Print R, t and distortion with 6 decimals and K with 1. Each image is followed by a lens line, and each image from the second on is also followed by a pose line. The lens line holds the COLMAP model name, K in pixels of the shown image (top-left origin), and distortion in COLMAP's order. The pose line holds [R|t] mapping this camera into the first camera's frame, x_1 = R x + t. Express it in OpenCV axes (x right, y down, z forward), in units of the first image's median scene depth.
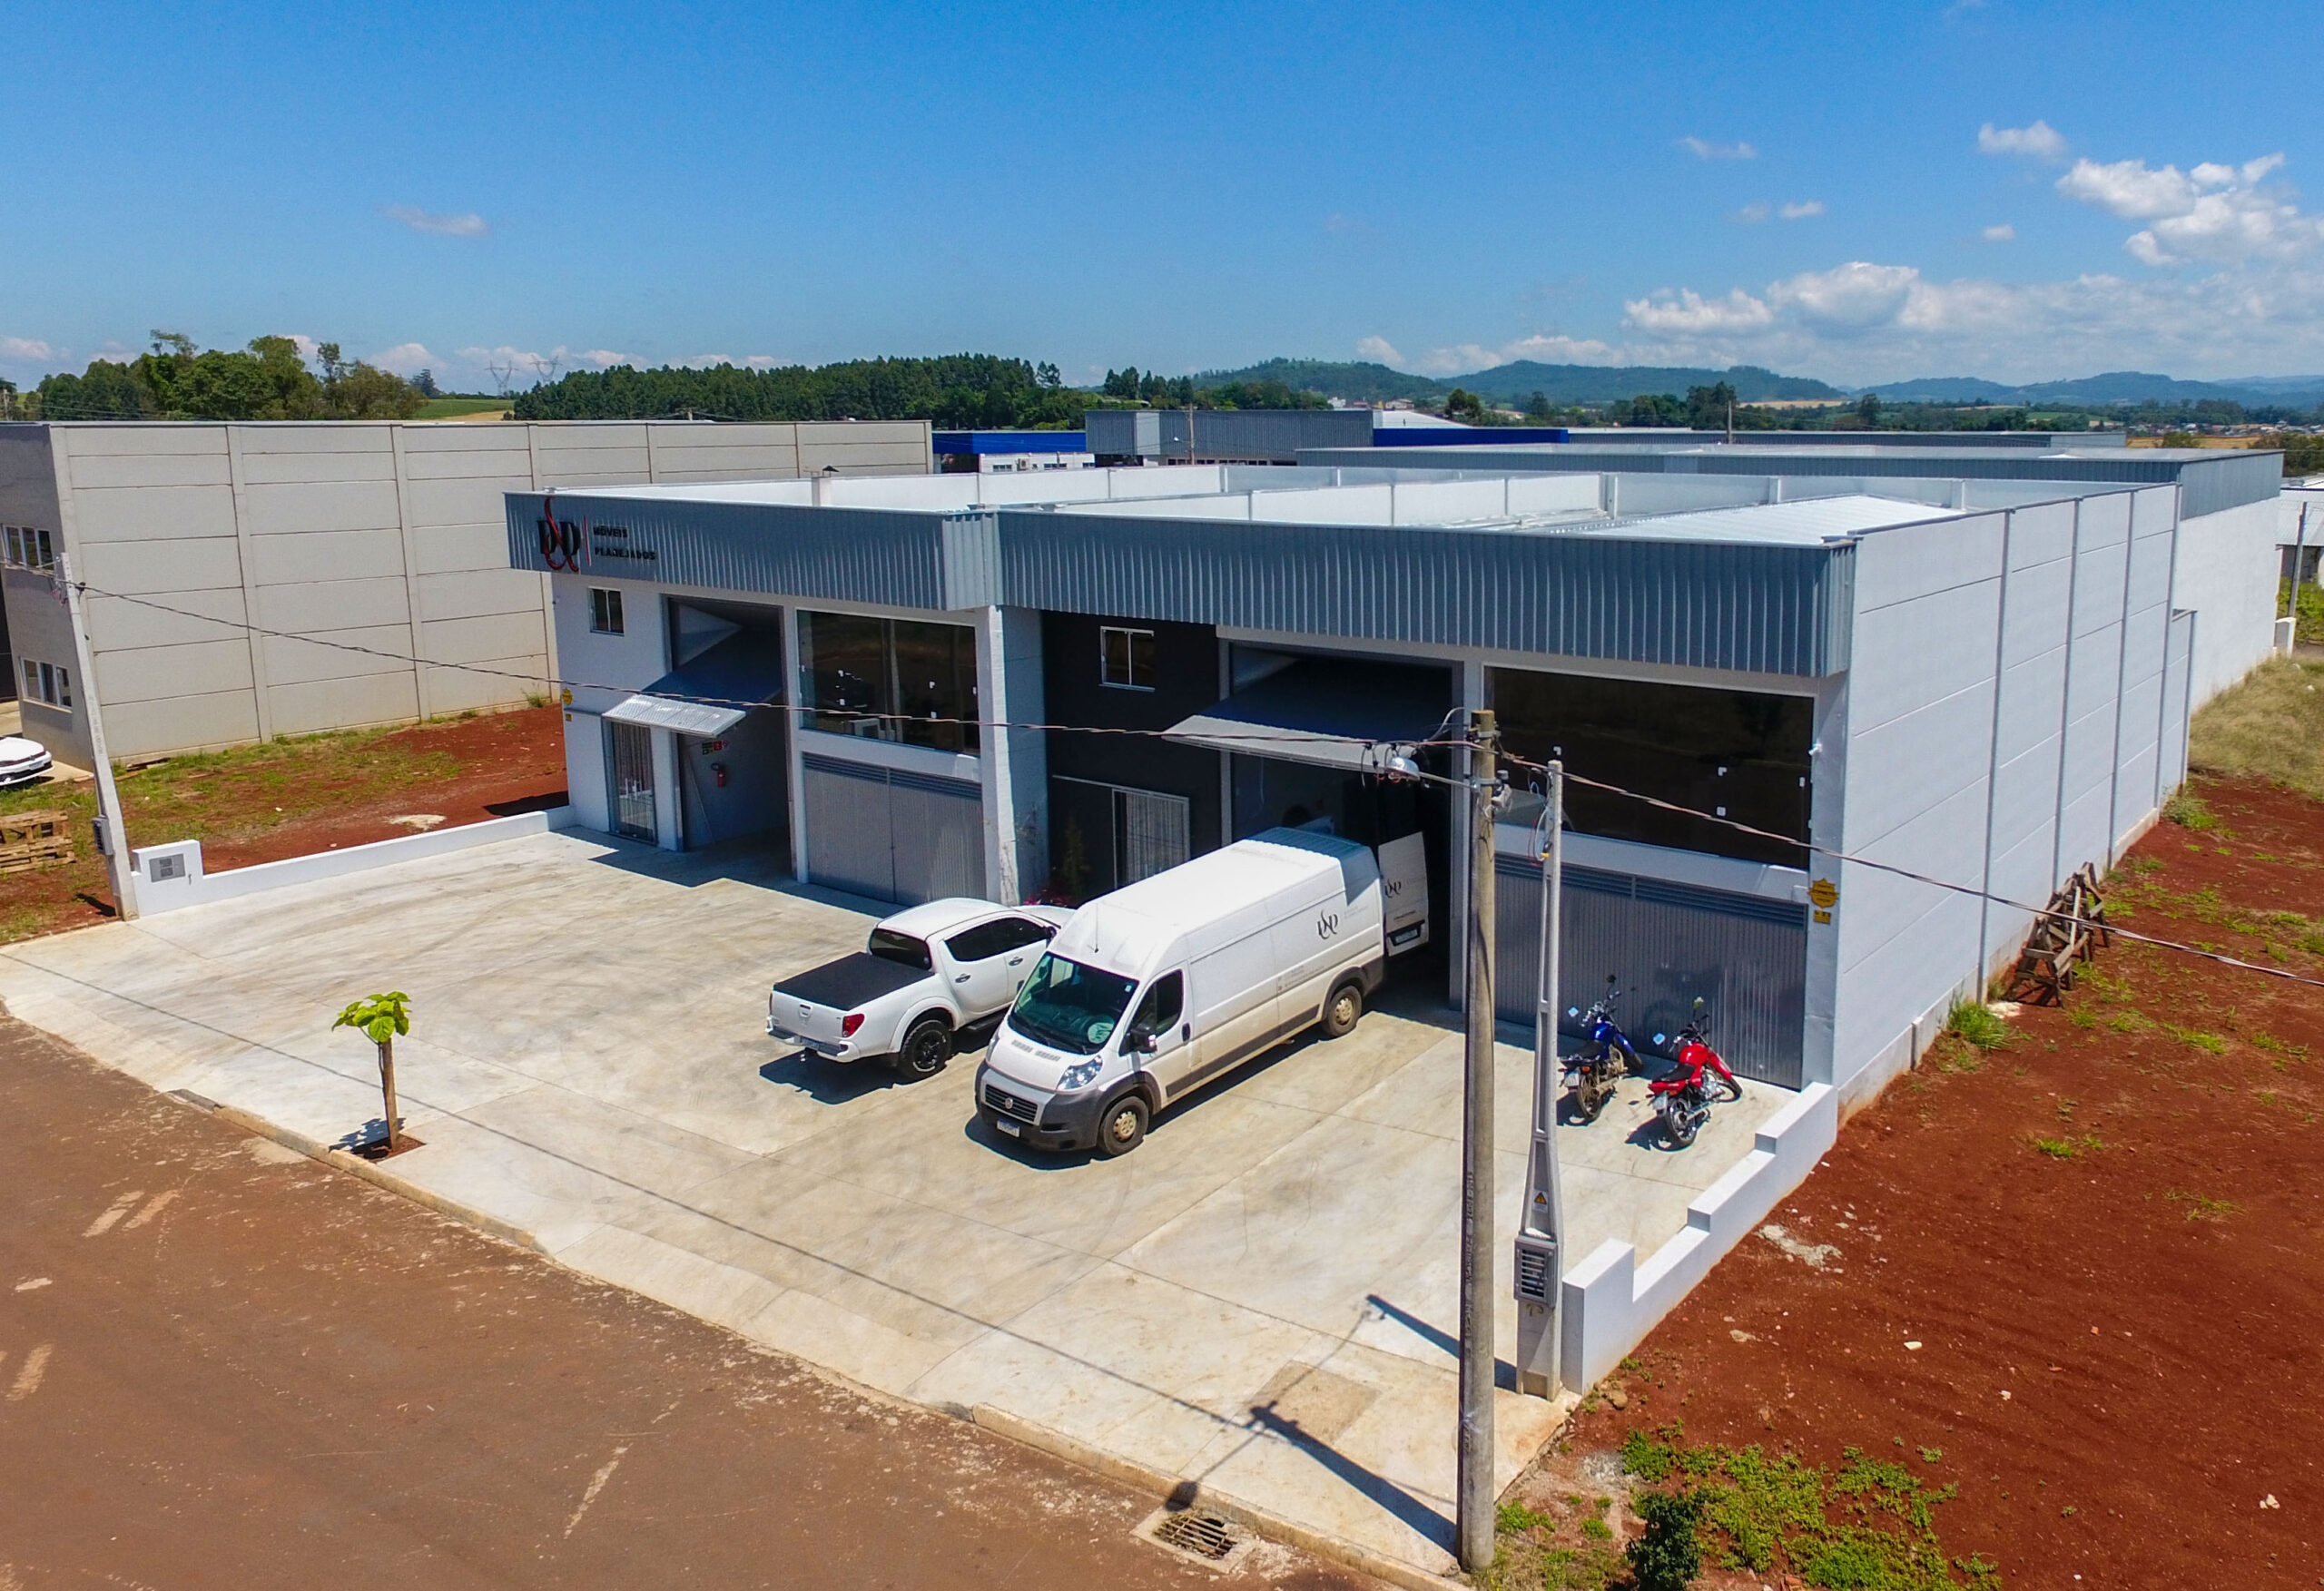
lens RADIAL K [[1706.8, 0, 1469.0], [0, 1706.8, 699.5], [0, 0, 1]] dist [-0.009890, 0.004850]
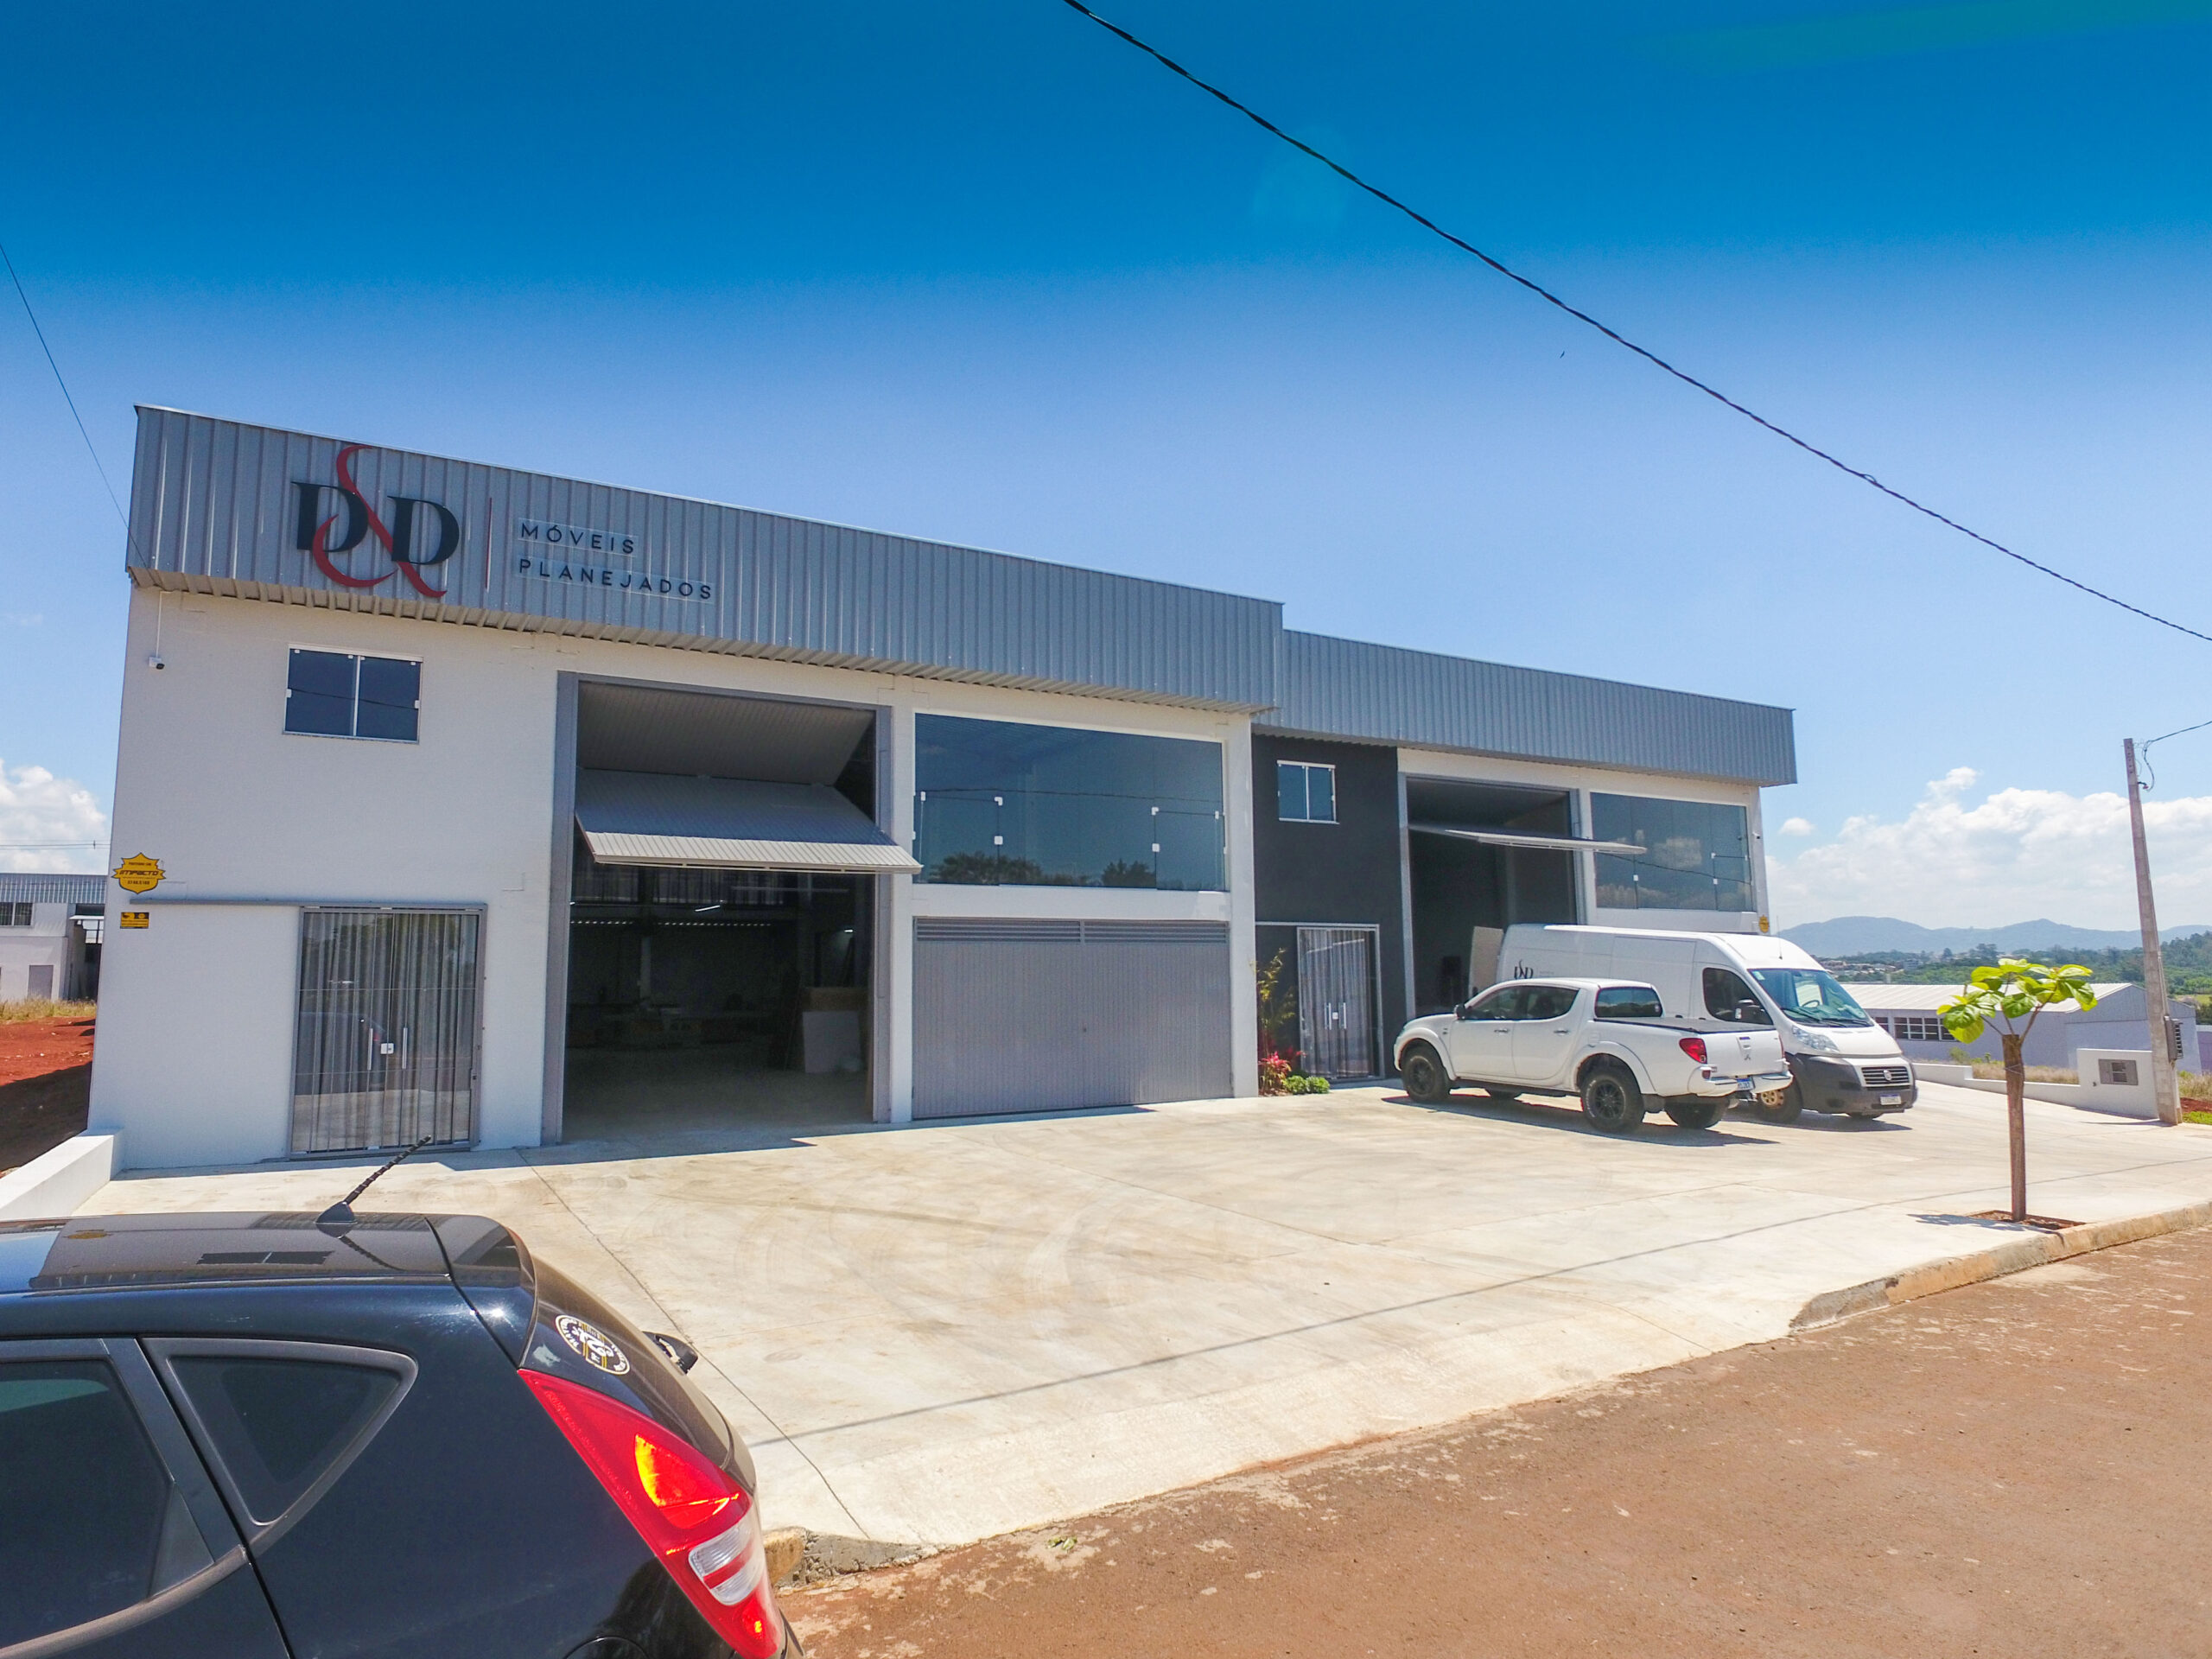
lens RADIAL K [[1272.7, 0, 1106.0], [0, 1272.7, 829.5], [0, 0, 1]] dist [-0.006210, -0.000248]
pose [[0.438787, 0.096238, 0.893423, -1.006104], [0.160458, 0.969877, -0.183280, 0.125958], [-0.884149, 0.223777, 0.410127, 0.882083]]
